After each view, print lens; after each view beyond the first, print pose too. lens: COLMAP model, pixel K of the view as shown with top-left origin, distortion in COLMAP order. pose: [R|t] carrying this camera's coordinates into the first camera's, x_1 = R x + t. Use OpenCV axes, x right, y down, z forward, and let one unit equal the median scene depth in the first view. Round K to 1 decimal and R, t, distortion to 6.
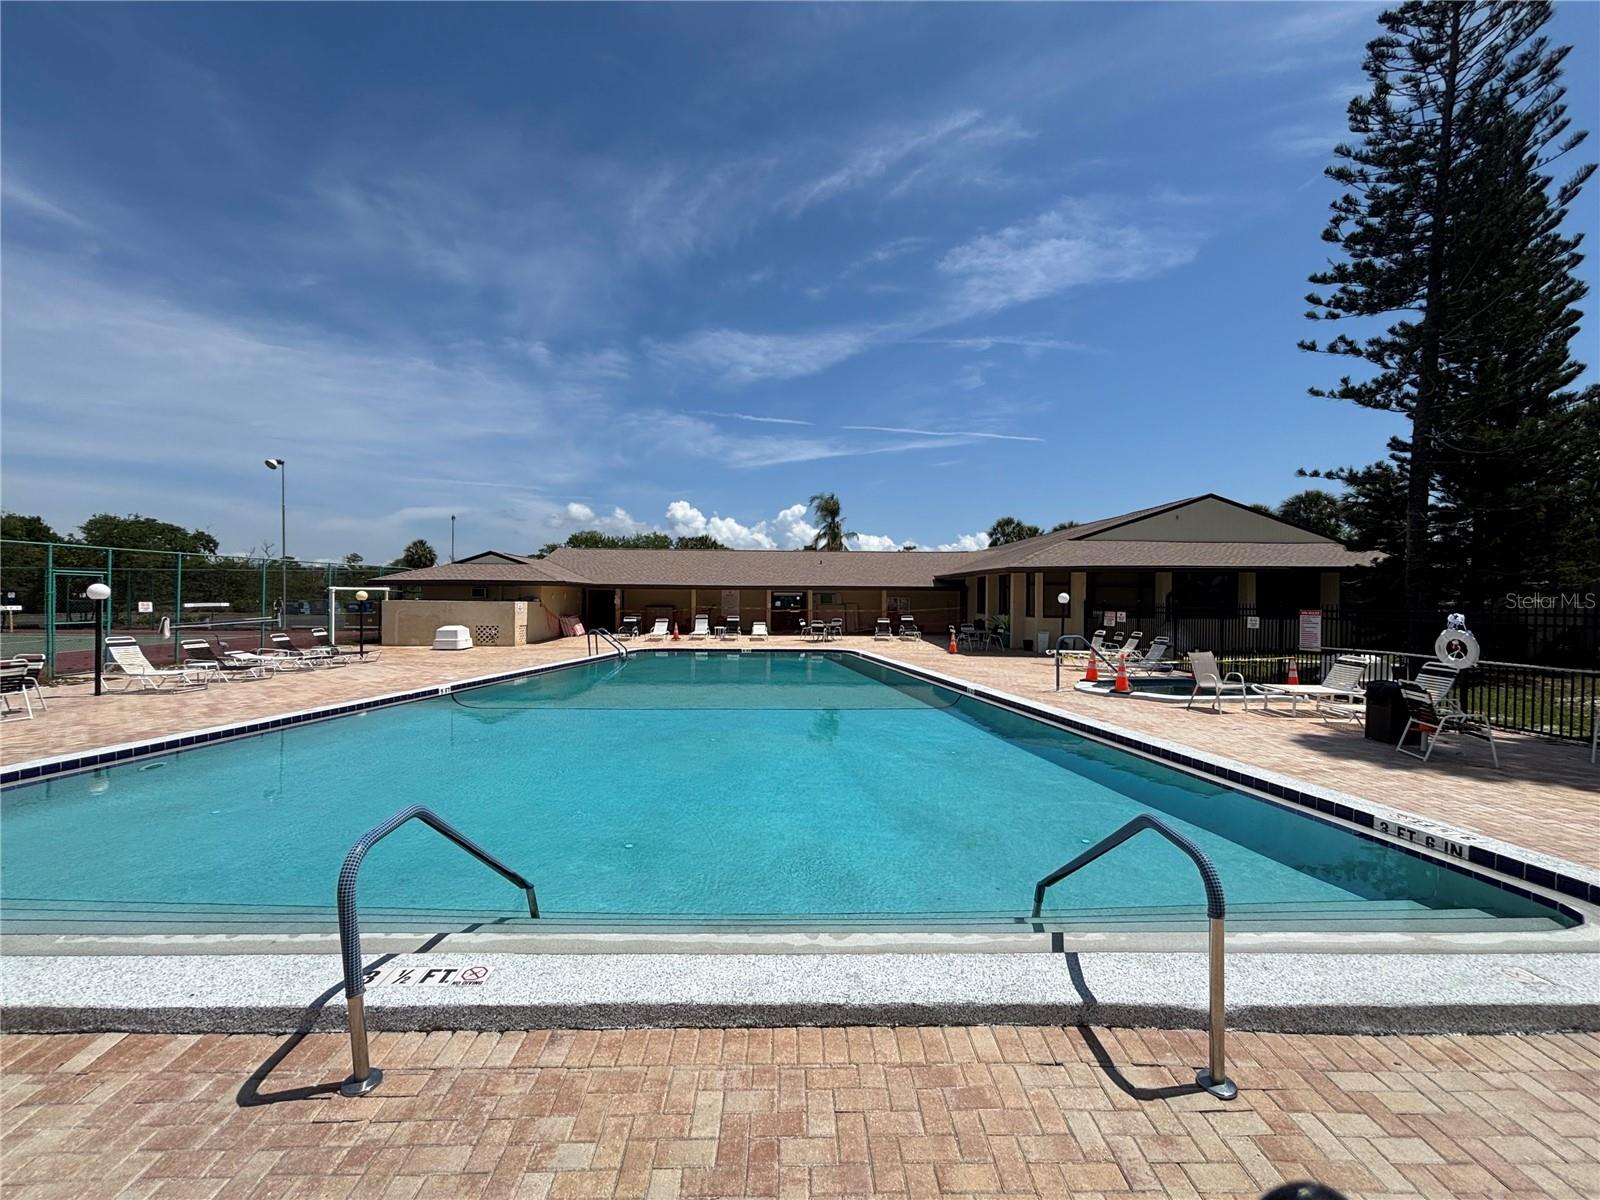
lens RADIAL K [[652.6, 0, 791.1], [0, 652.6, 556.5], [0, 0, 1]] dist [-0.001064, 0.000025]
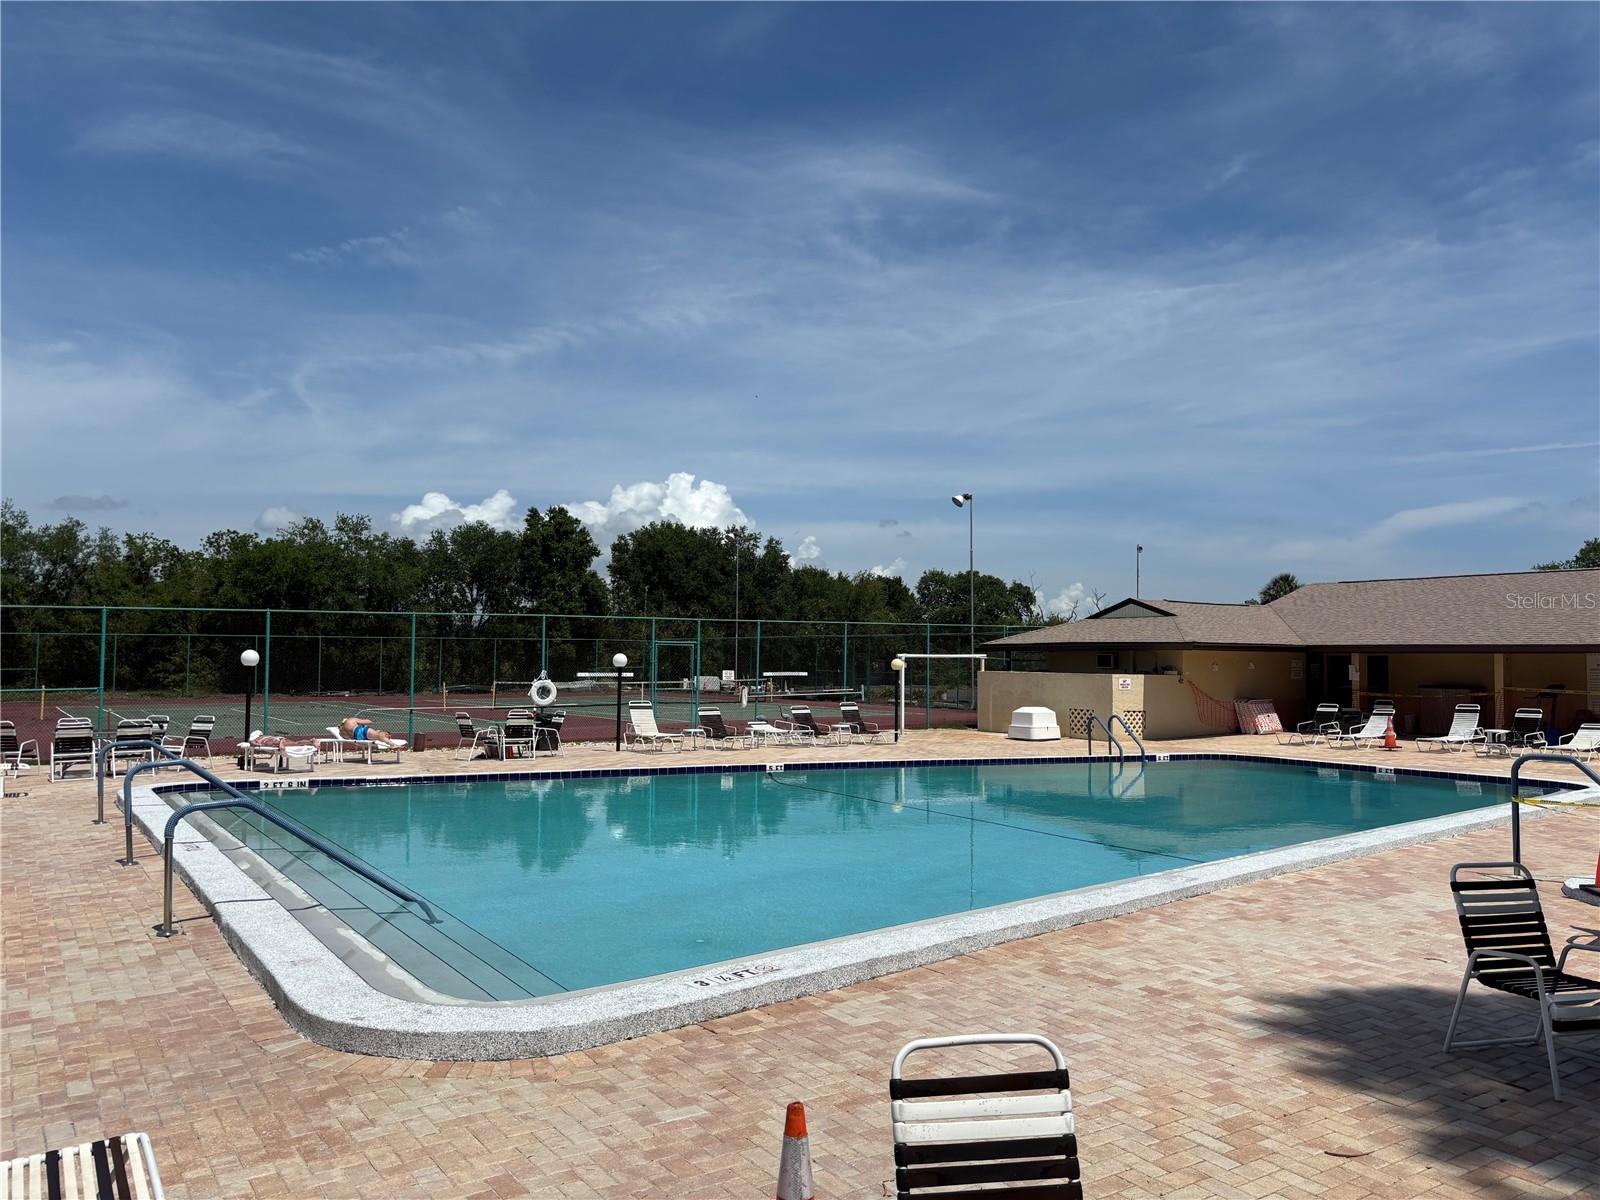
lens RADIAL K [[1203.3, 0, 778.5], [0, 1203.3, 627.6], [0, 0, 1]] dist [-0.003760, 0.004145]
pose [[0.516417, -0.026267, -0.855934, 0.339923], [0.048935, 0.998801, -0.001127, 0.003815], [0.854938, -0.041303, 0.517084, 0.045121]]
